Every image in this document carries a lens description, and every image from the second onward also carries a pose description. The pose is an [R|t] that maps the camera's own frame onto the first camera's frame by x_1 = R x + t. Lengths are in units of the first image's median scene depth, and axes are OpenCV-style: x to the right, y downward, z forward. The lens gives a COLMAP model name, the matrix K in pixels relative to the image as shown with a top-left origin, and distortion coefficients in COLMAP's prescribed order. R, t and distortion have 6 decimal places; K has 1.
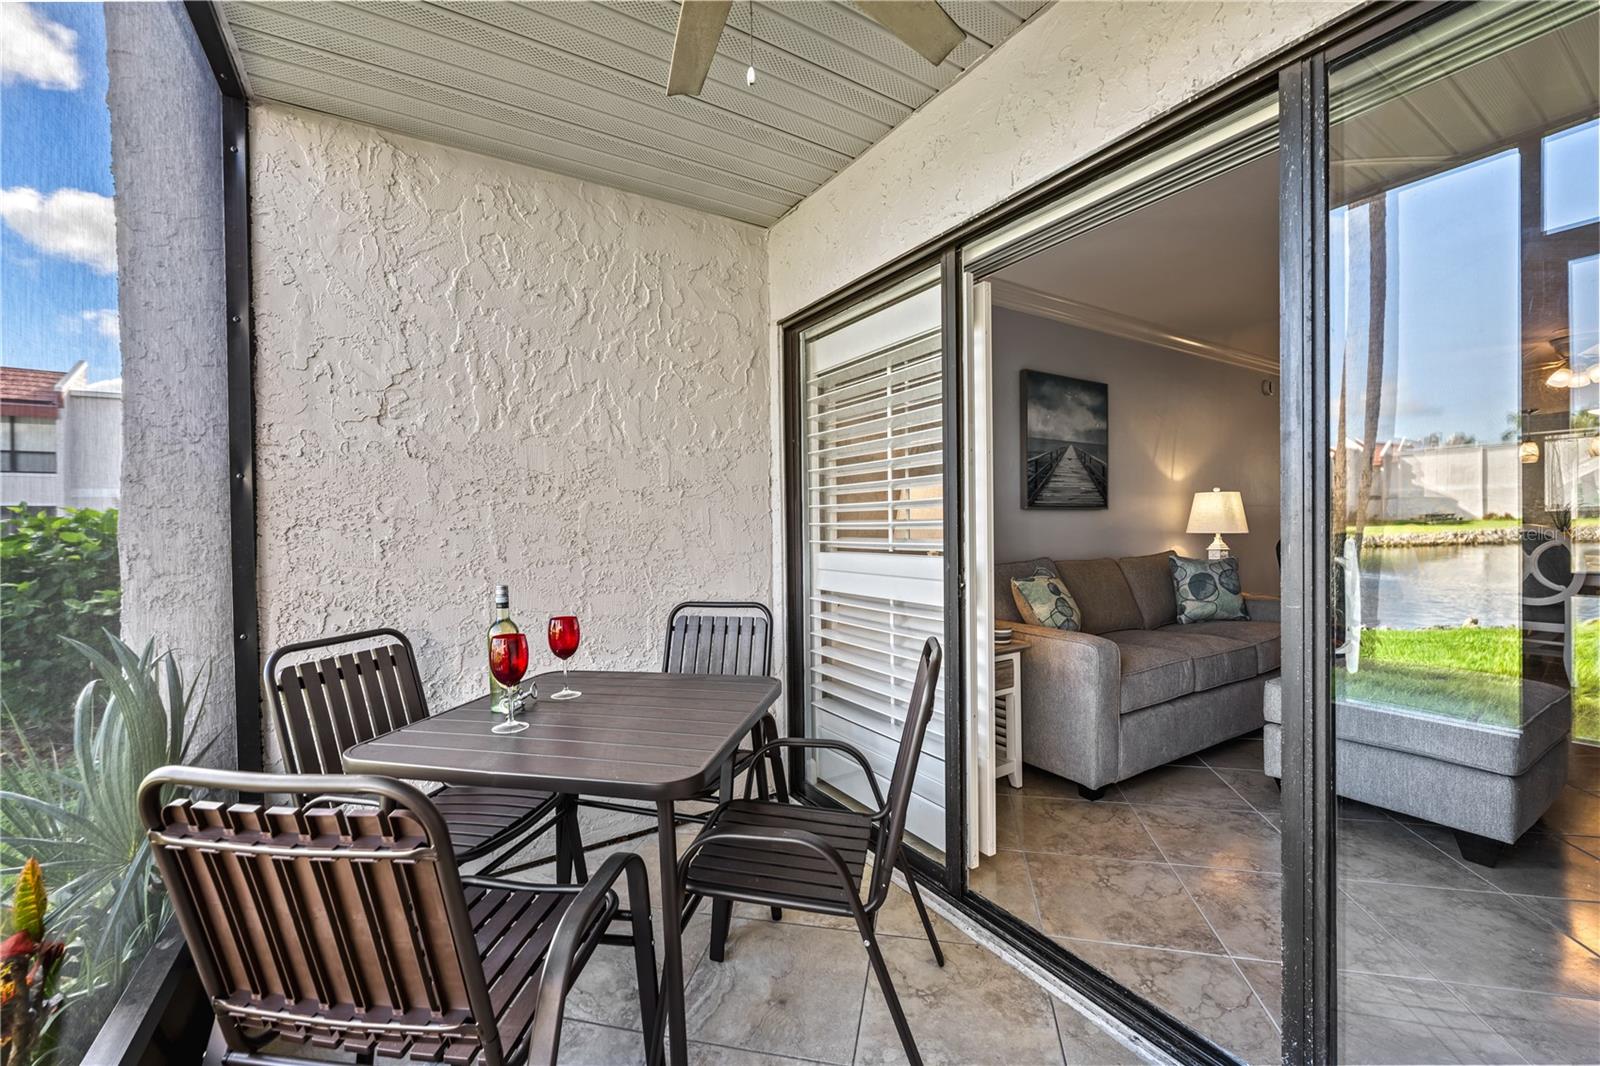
lens RADIAL K [[645.2, 0, 799.0], [0, 645.2, 529.7], [0, 0, 1]] dist [-0.000378, 0.000049]
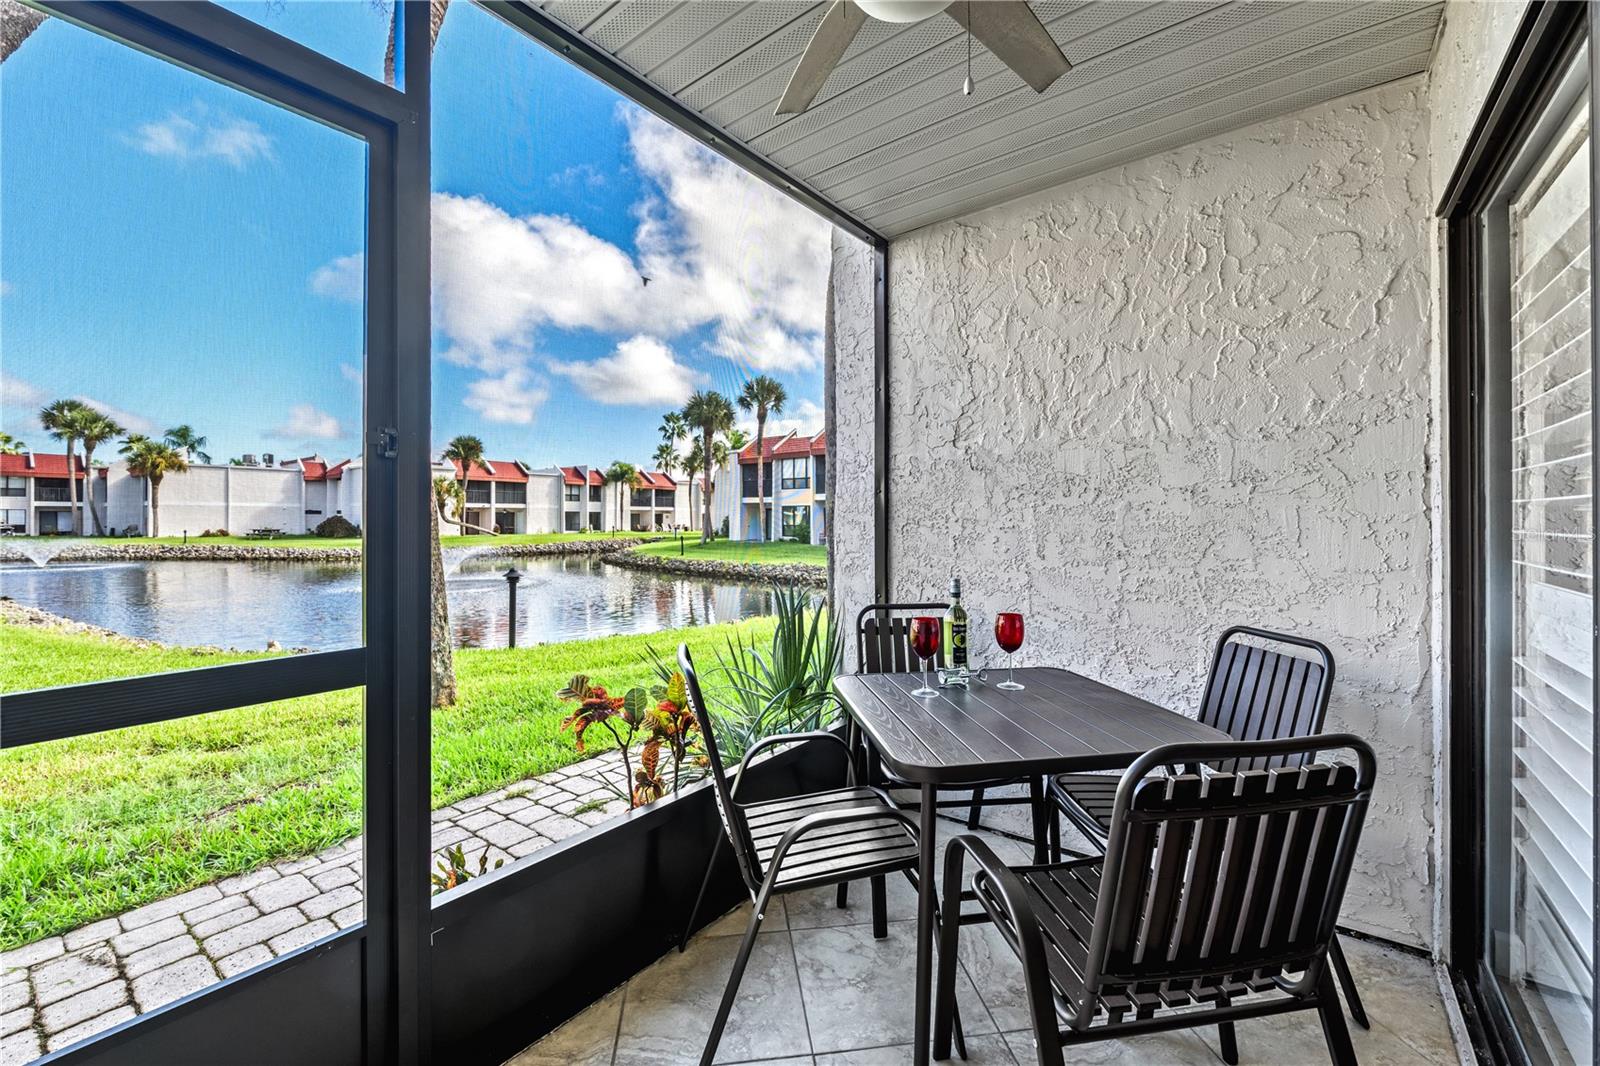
lens RADIAL K [[645.2, 0, 797.6], [0, 645.2, 521.9], [0, 0, 1]] dist [-0.000378, 0.000049]
pose [[0.349644, 0.014259, -0.936774, 0.416115], [-0.010600, 0.999880, 0.011263, -0.020758], [0.936823, 0.005992, 0.349754, 0.229671]]
